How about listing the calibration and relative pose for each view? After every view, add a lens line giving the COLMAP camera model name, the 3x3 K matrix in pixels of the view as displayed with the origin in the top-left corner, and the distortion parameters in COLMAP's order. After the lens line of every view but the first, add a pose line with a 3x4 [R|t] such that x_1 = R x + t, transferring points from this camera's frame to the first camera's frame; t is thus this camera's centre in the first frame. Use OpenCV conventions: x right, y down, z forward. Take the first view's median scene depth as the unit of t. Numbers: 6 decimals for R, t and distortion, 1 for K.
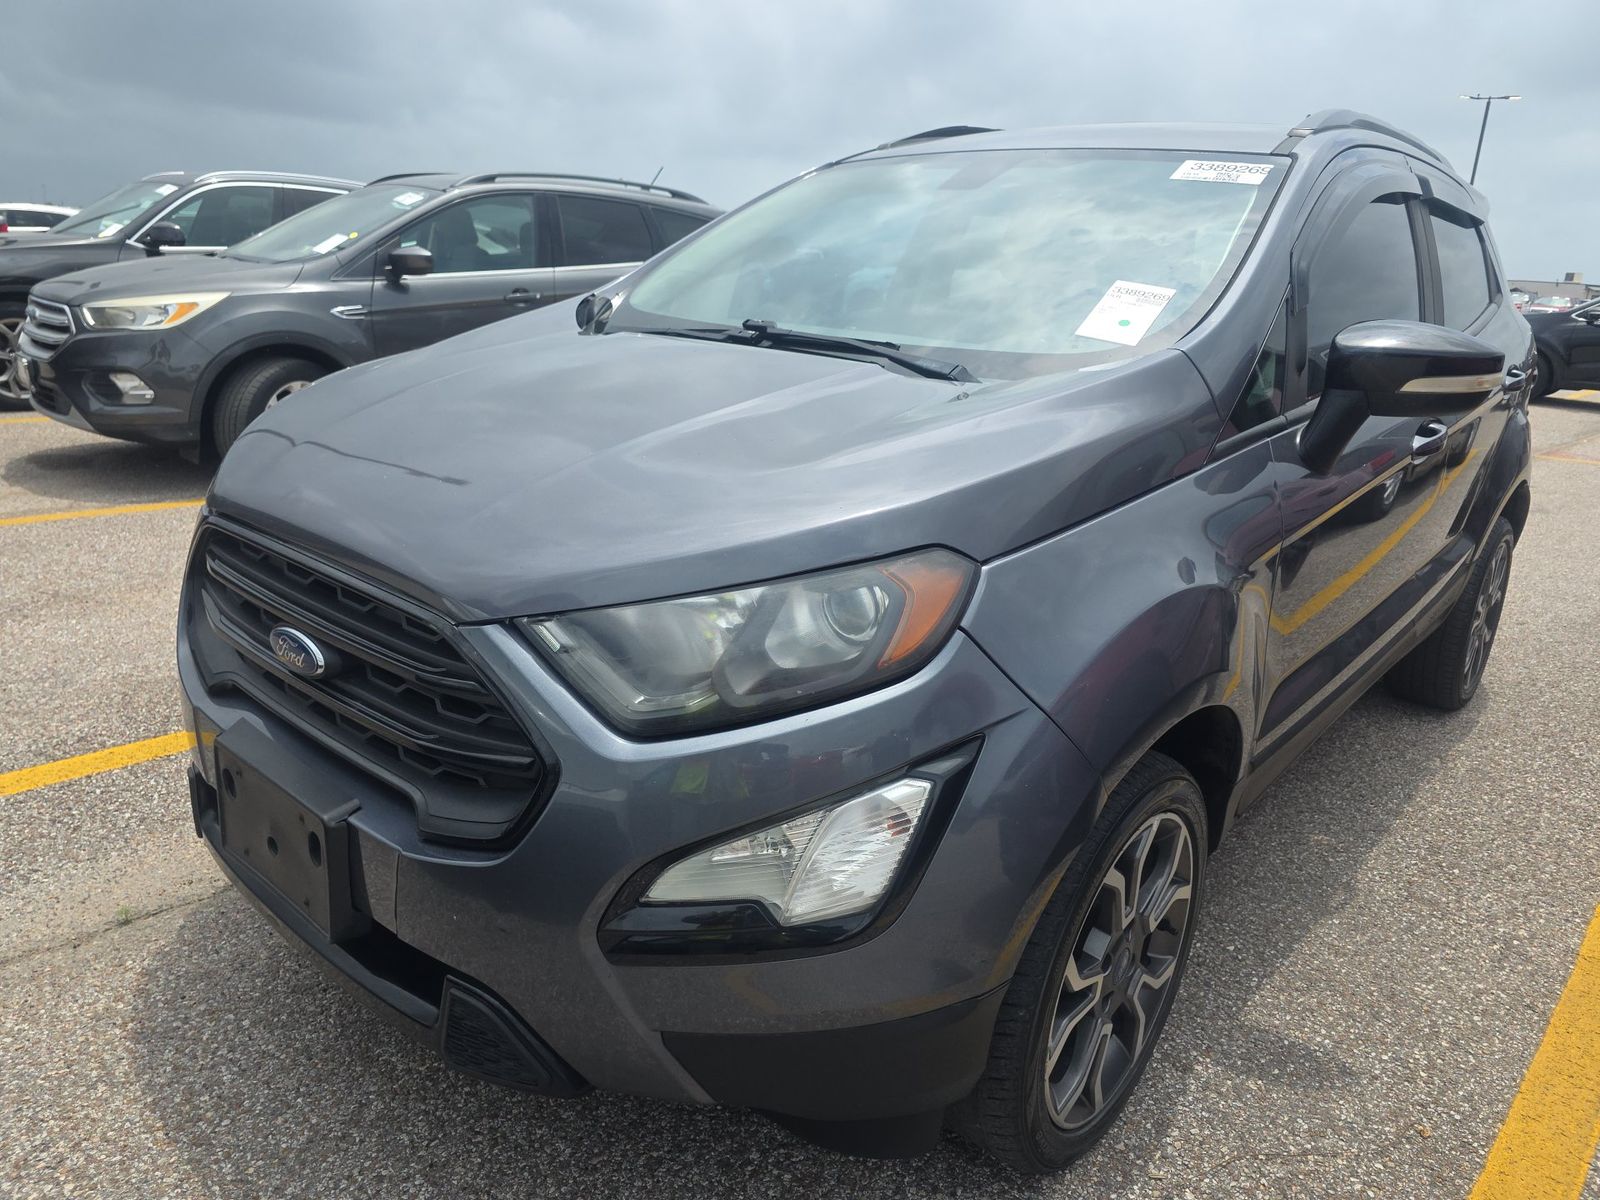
lens RADIAL K [[1074.7, 0, 806.5], [0, 1074.7, 594.5], [0, 0, 1]] dist [0.047848, -0.050022]
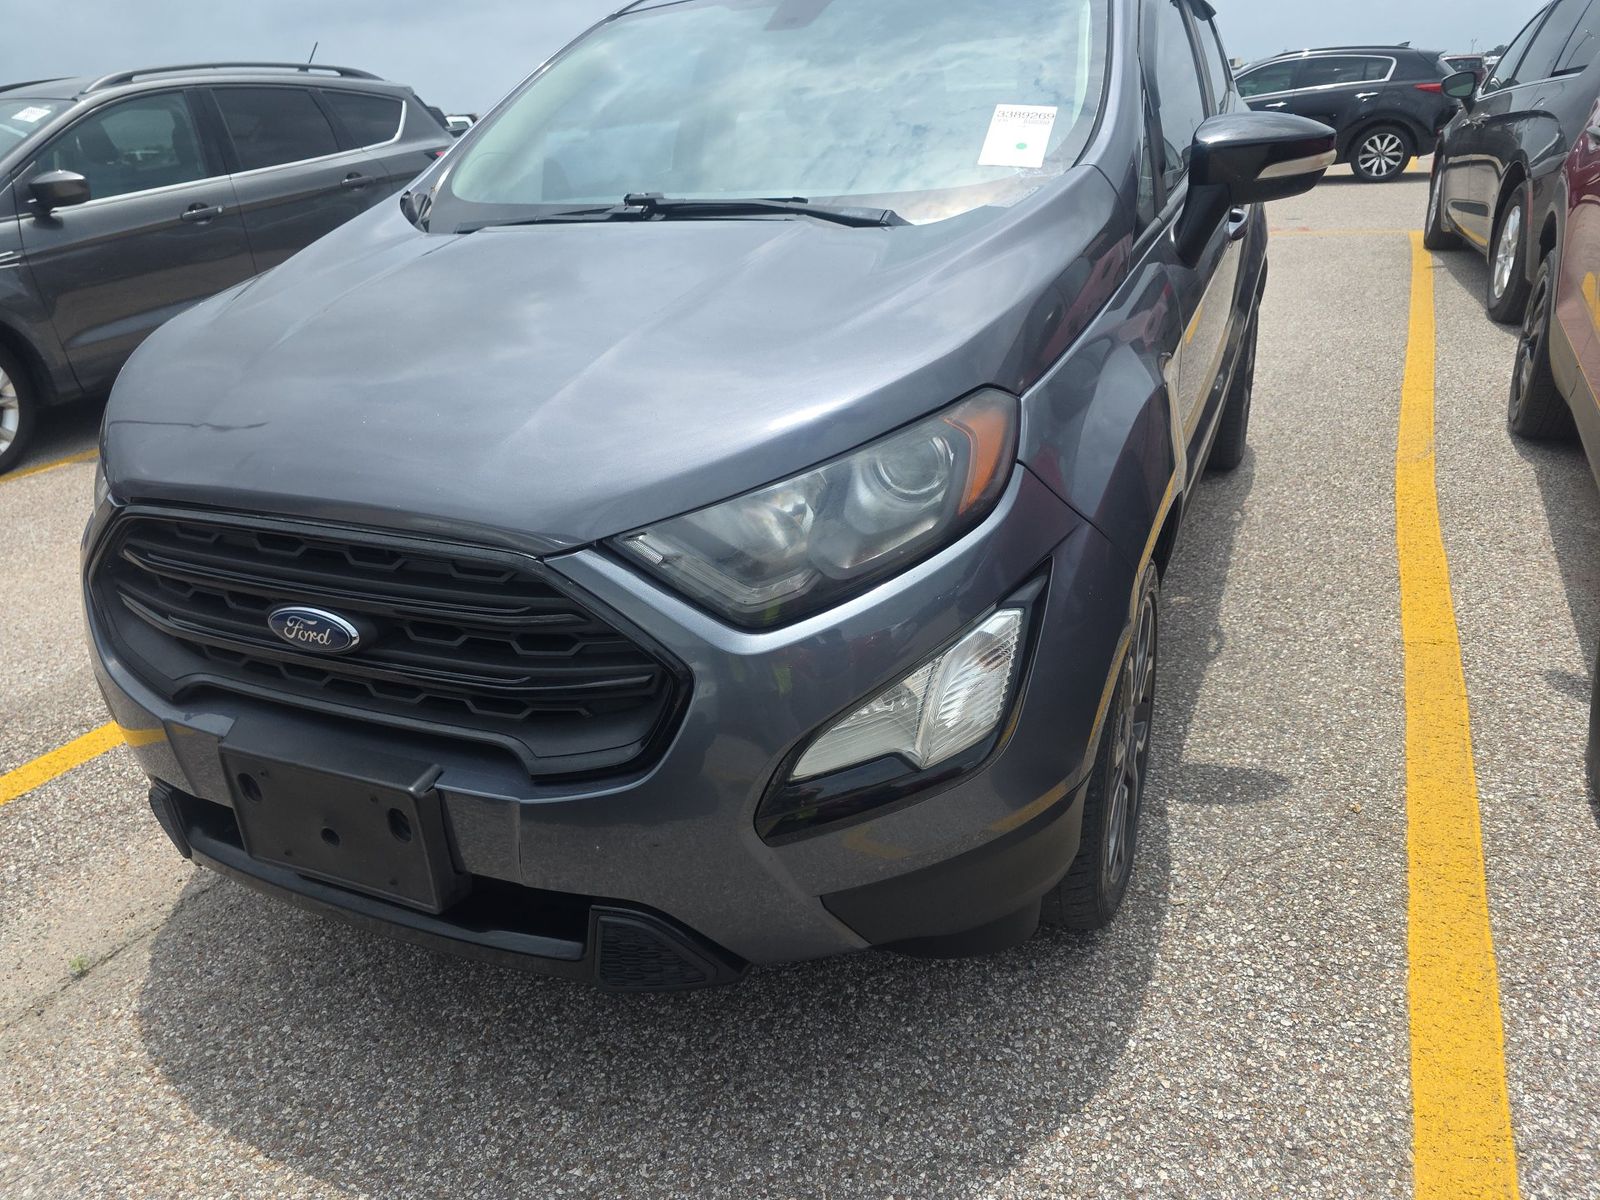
lens RADIAL K [[1065.5, 0, 800.0], [0, 1065.5, 600.0], [0, 0, 1]] dist [0.046833, -0.049244]
pose [[0.950418, -0.219782, 0.220002, -0.231008], [0.190536, 0.970675, 0.146581, -0.022136], [-0.245766, -0.097395, 0.964424, 0.023957]]
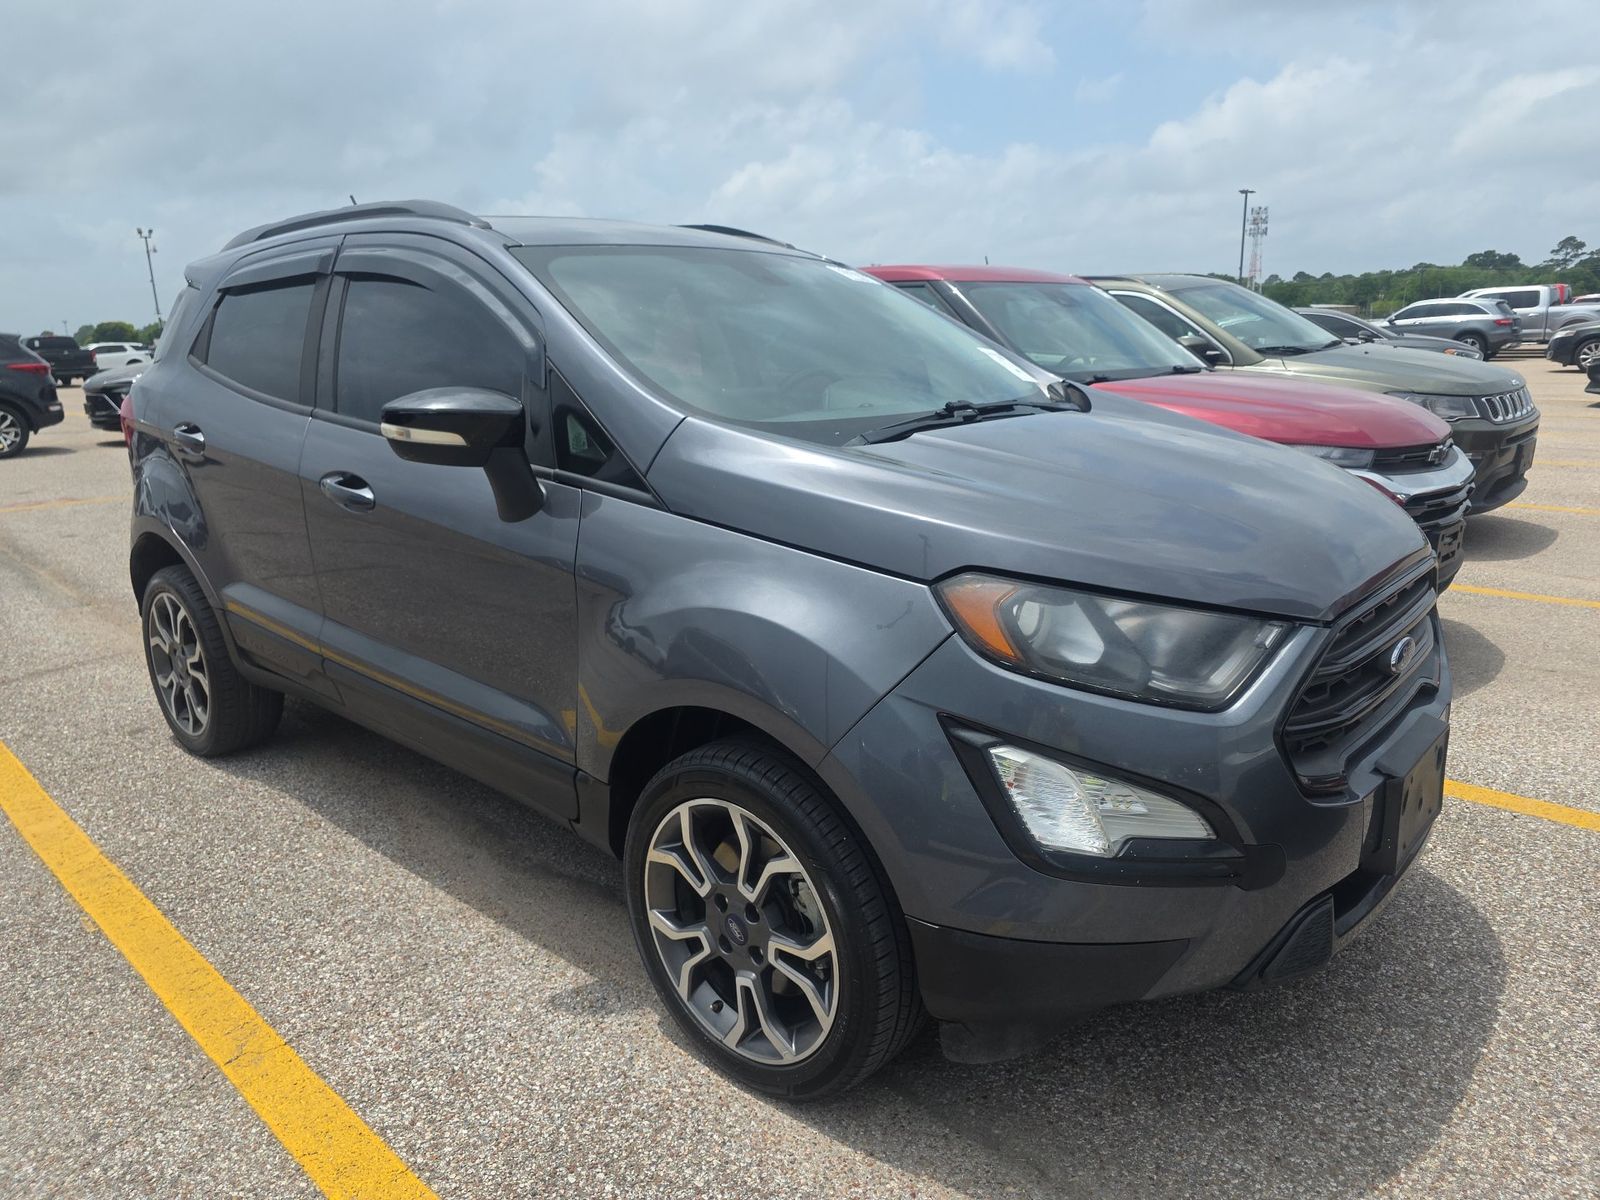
lens RADIAL K [[1065.5, 0, 800.0], [0, 1065.5, 600.0], [0, 0, 1]] dist [0.046833, -0.049244]
pose [[0.014599, -0.291561, 0.956441, -1.457783], [0.314999, 0.909178, 0.272345, -0.505210], [-0.948980, 0.297302, 0.105115, 1.306553]]
